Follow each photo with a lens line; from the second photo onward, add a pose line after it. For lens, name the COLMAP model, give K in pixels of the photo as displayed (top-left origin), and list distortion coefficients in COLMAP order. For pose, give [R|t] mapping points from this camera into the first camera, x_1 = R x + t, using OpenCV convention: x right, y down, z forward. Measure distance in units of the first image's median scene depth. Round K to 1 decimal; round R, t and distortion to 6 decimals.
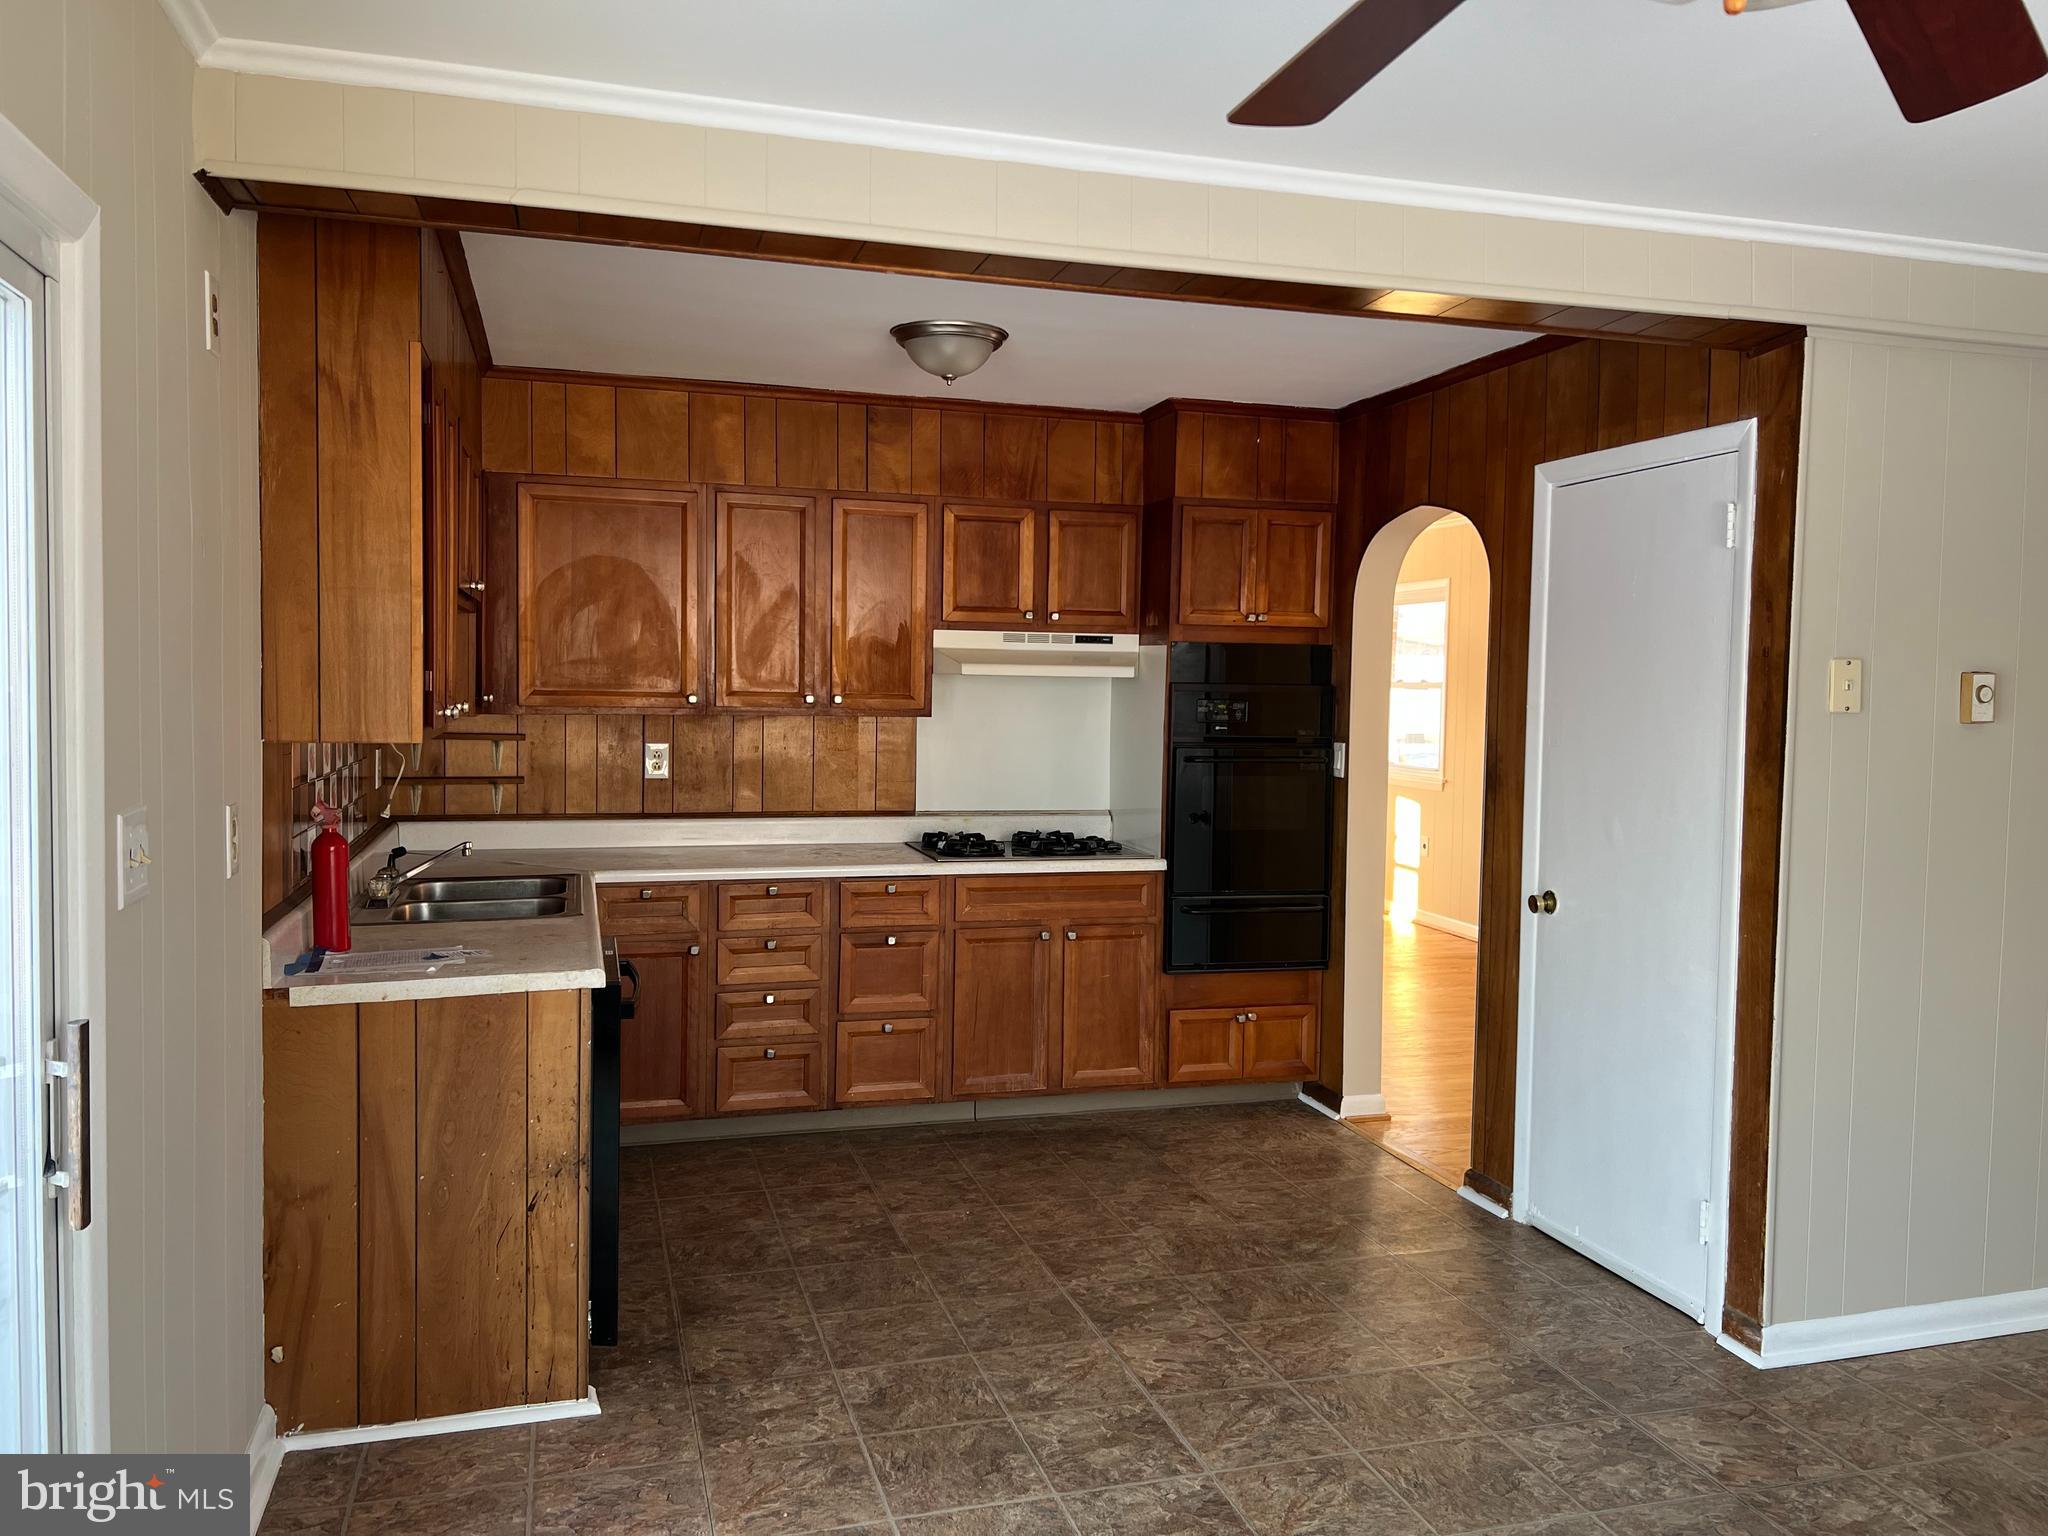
lens RADIAL K [[1541.2, 0, 1033.6], [0, 1541.2, 752.1], [0, 0, 1]] dist [0.066981, -0.073836]
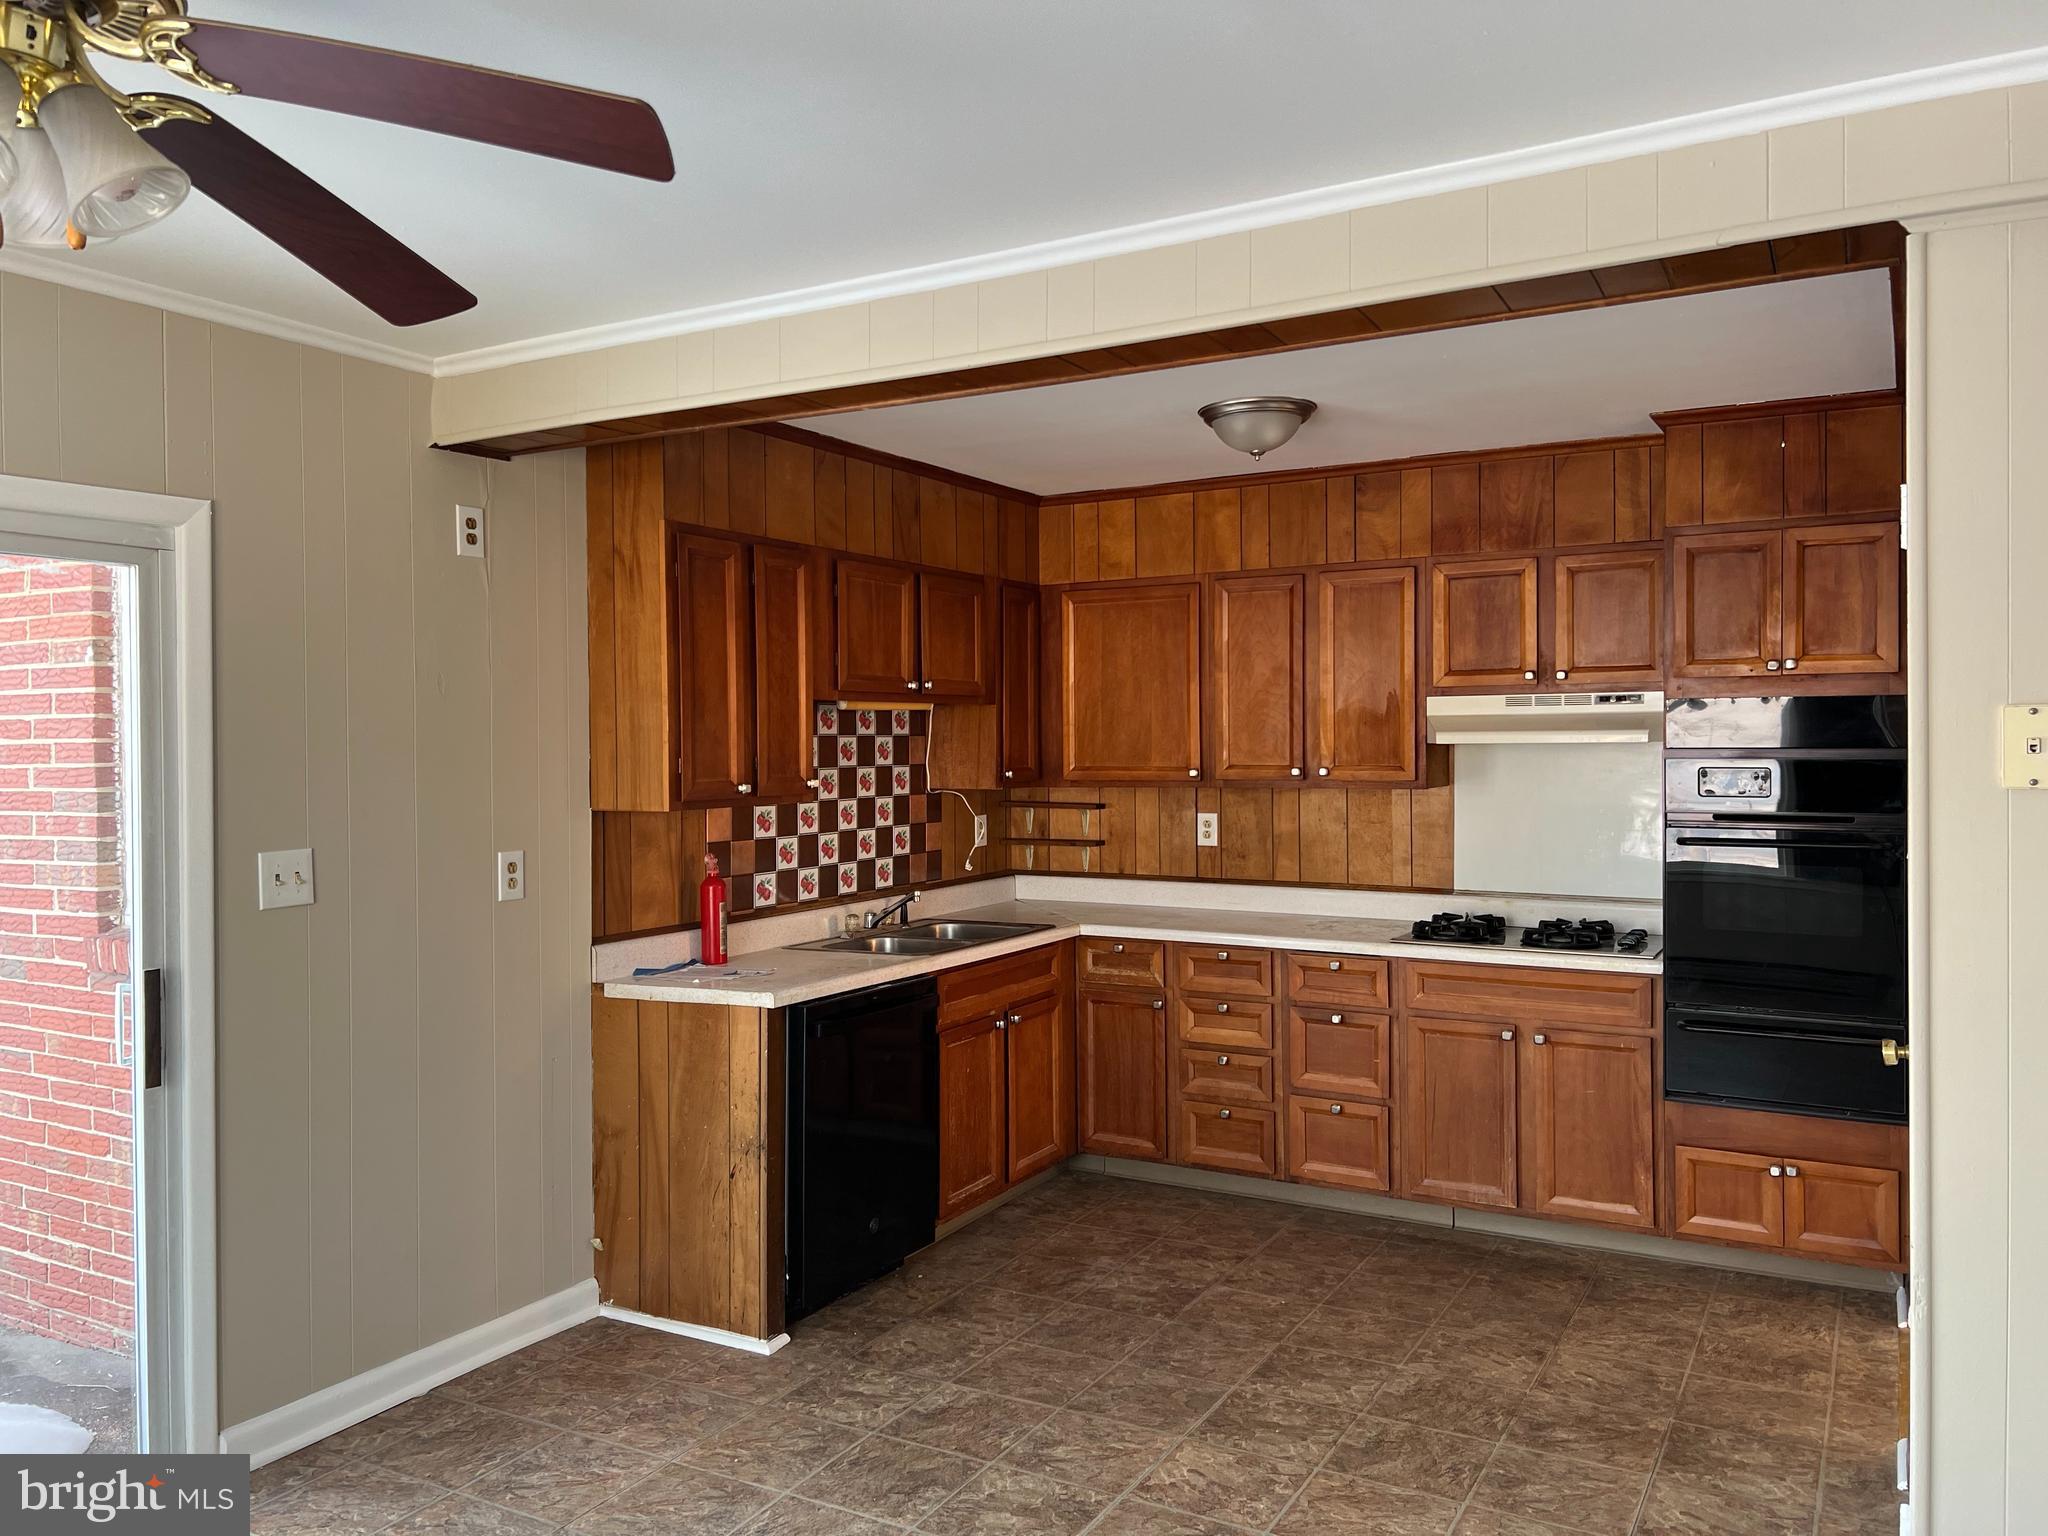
lens RADIAL K [[1541.2, 0, 1033.6], [0, 1541.2, 752.1], [0, 0, 1]] dist [0.066981, -0.073836]
pose [[0.692893, -0.018155, -0.720812, 0.588446], [-0.013322, 0.999190, -0.037973, -0.007802], [0.720918, 0.035914, 0.692089, 0.214223]]
